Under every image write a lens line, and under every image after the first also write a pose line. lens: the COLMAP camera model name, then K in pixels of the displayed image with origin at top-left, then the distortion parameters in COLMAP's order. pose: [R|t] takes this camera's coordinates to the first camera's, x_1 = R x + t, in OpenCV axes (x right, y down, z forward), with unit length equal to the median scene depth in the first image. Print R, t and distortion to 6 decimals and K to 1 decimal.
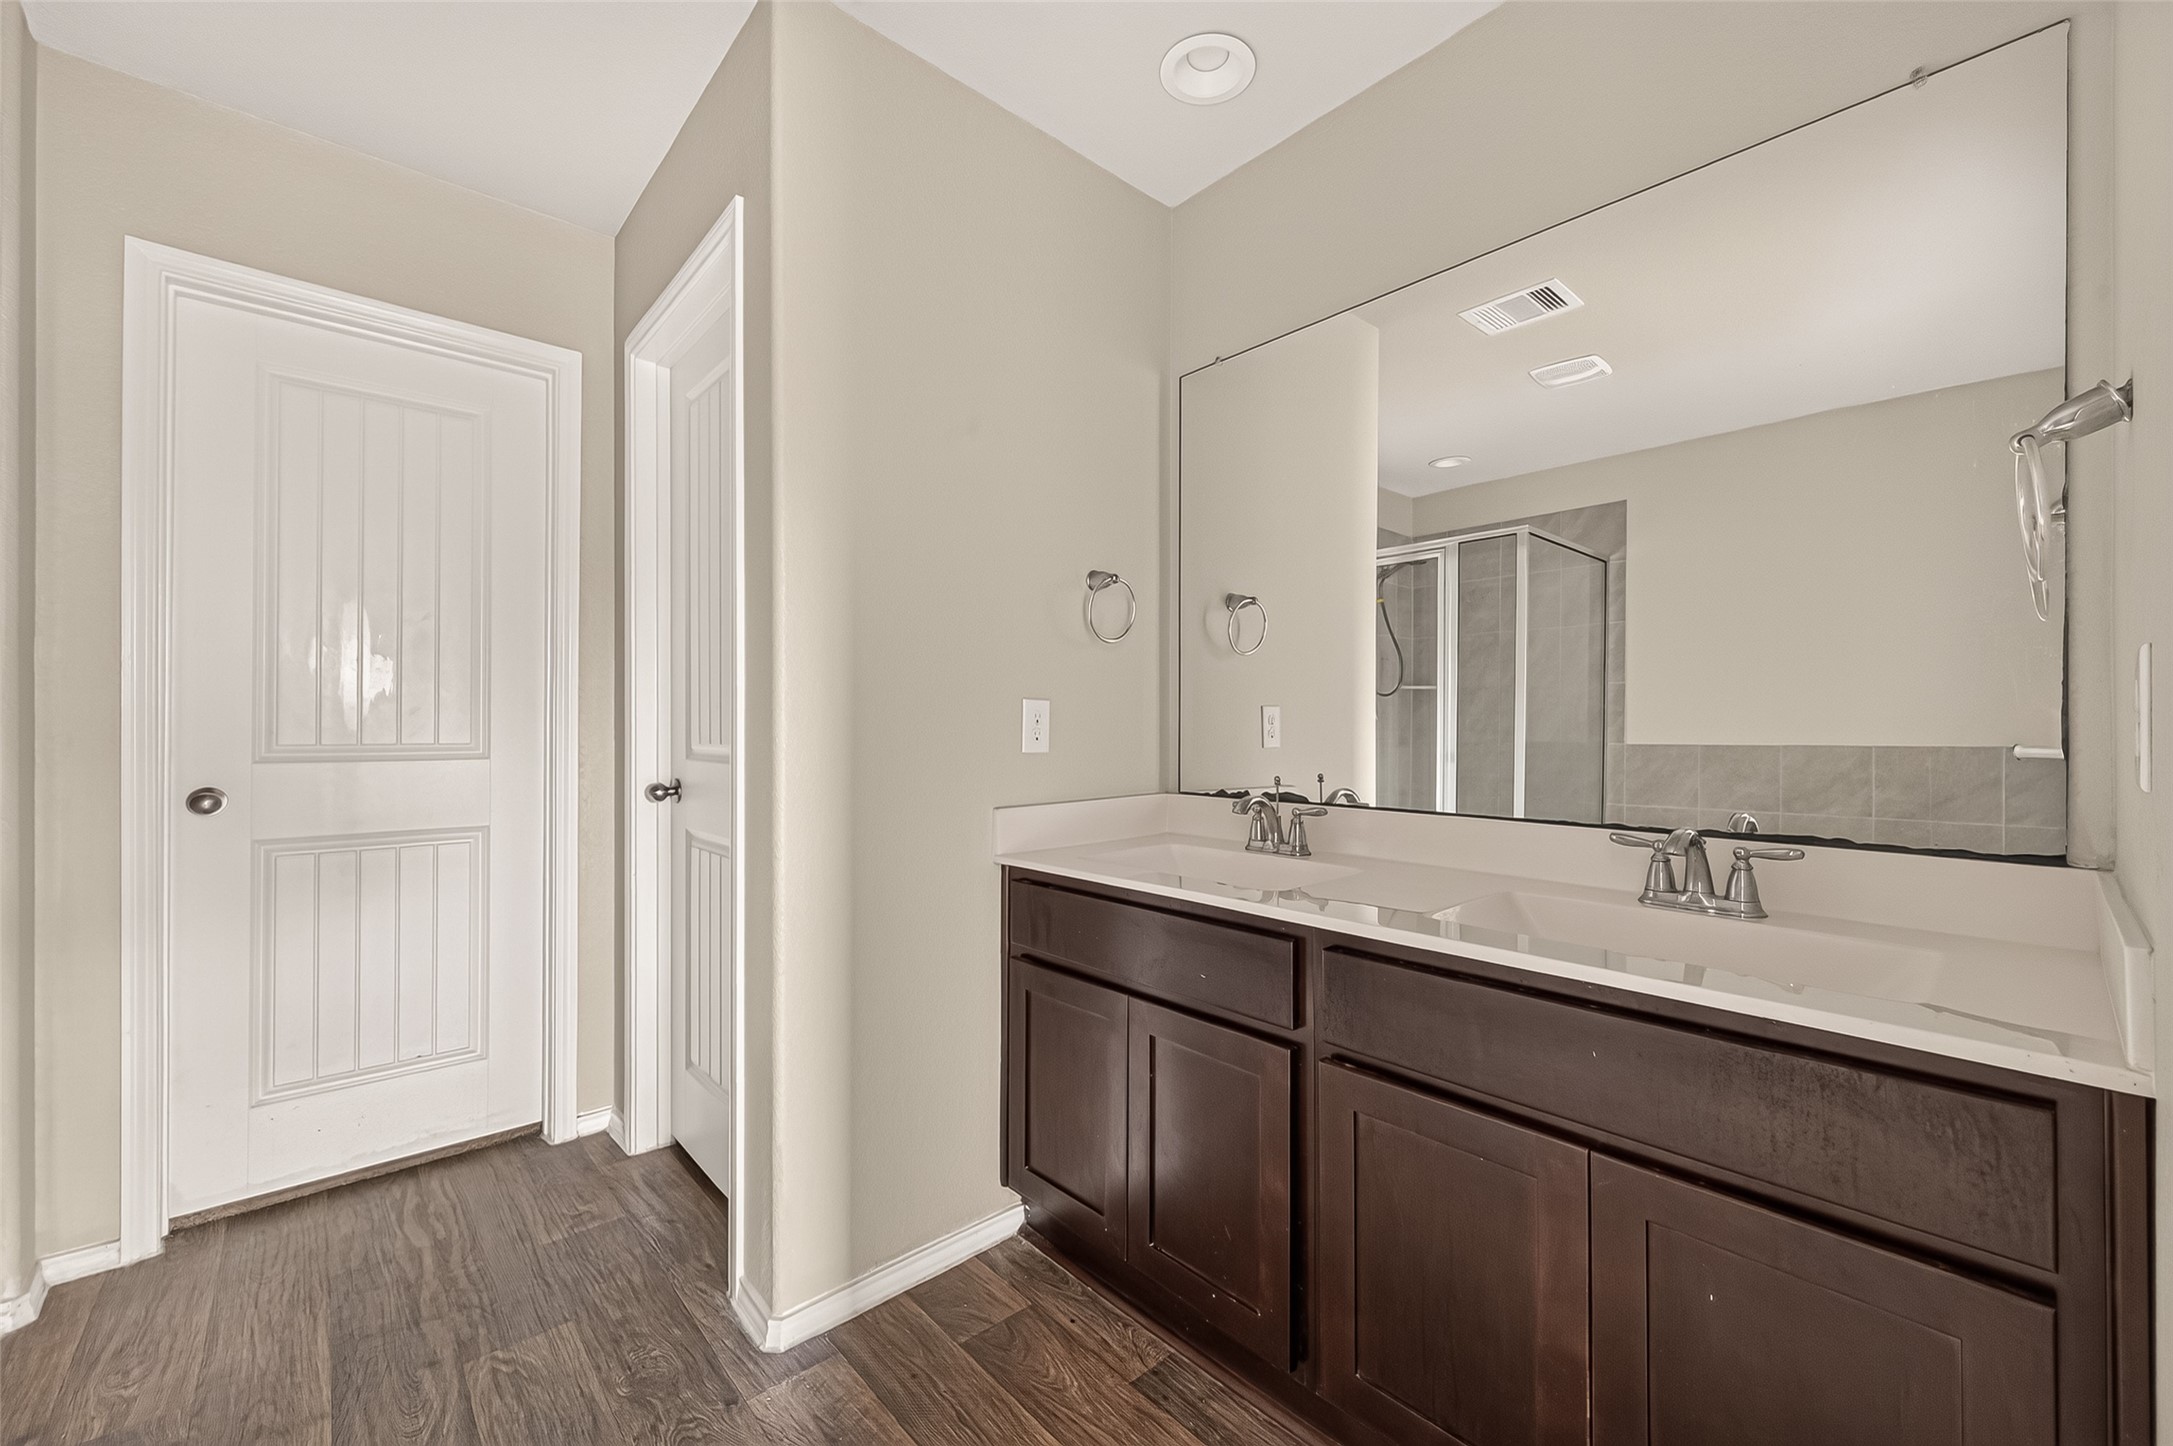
lens RADIAL K [[856.1, 0, 1086.5], [0, 856.1, 723.0], [0, 0, 1]] dist [0.000042, -0.000103]
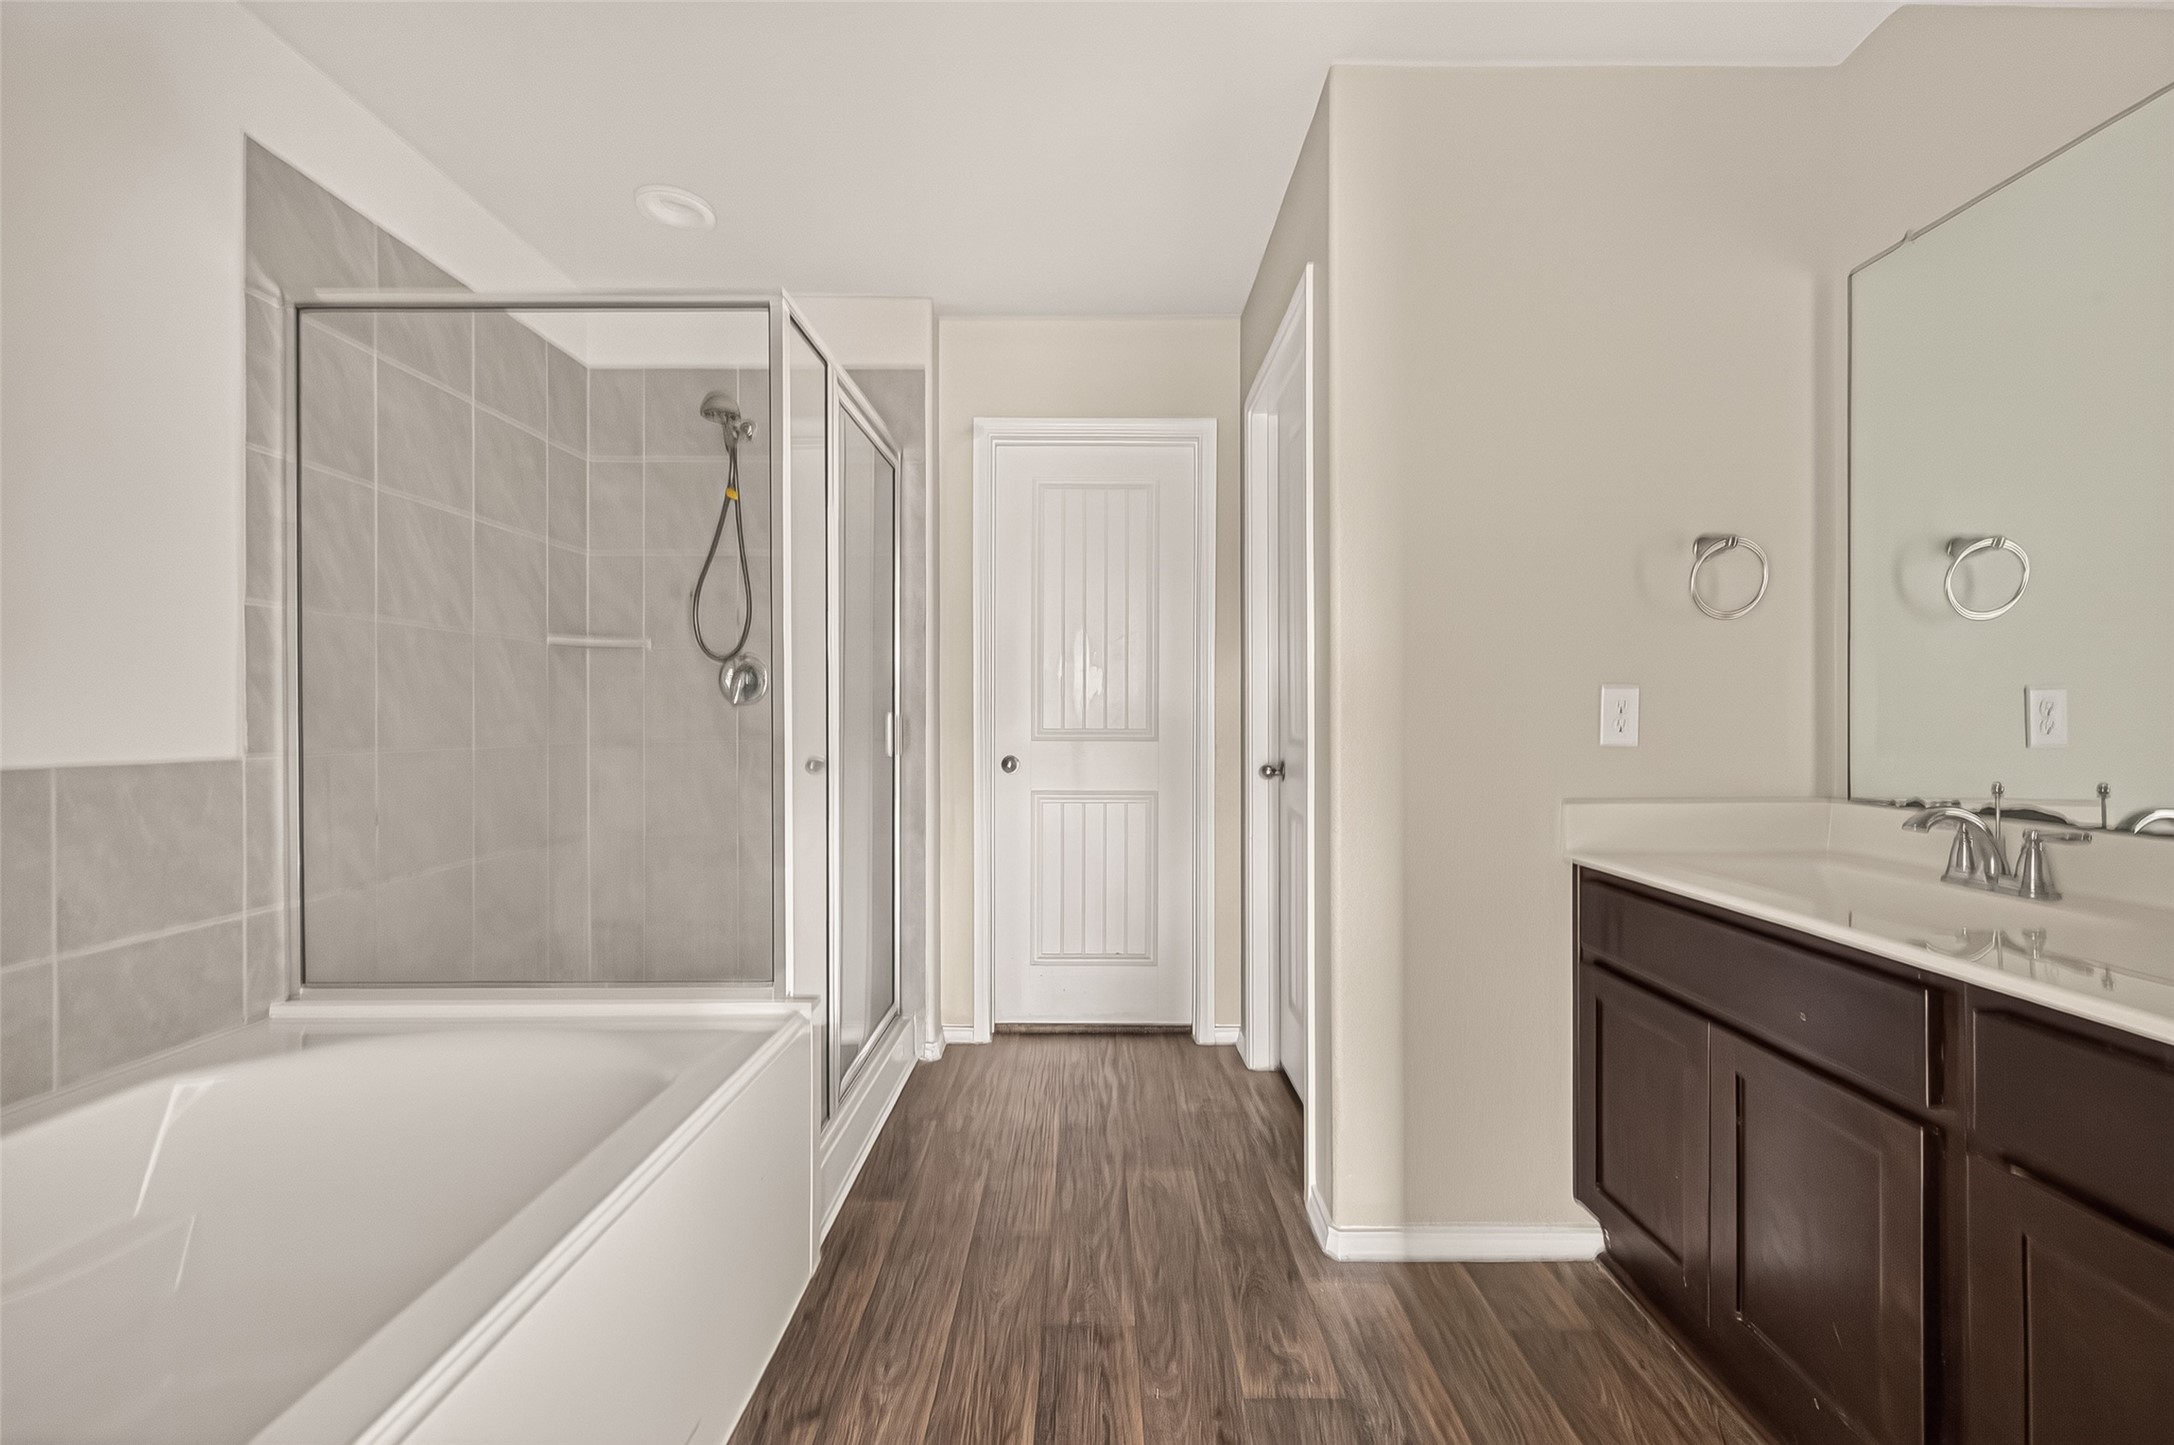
lens RADIAL K [[856.5, 0, 1087.0], [0, 856.5, 722.5], [0, 0, 1]] dist [0.000042, -0.000103]
pose [[0.734393, 0.004370, -0.678710, 0.149312], [0.000760, 0.999973, 0.007262, 0.003865], [0.678724, -0.005849, 0.734370, -0.062498]]
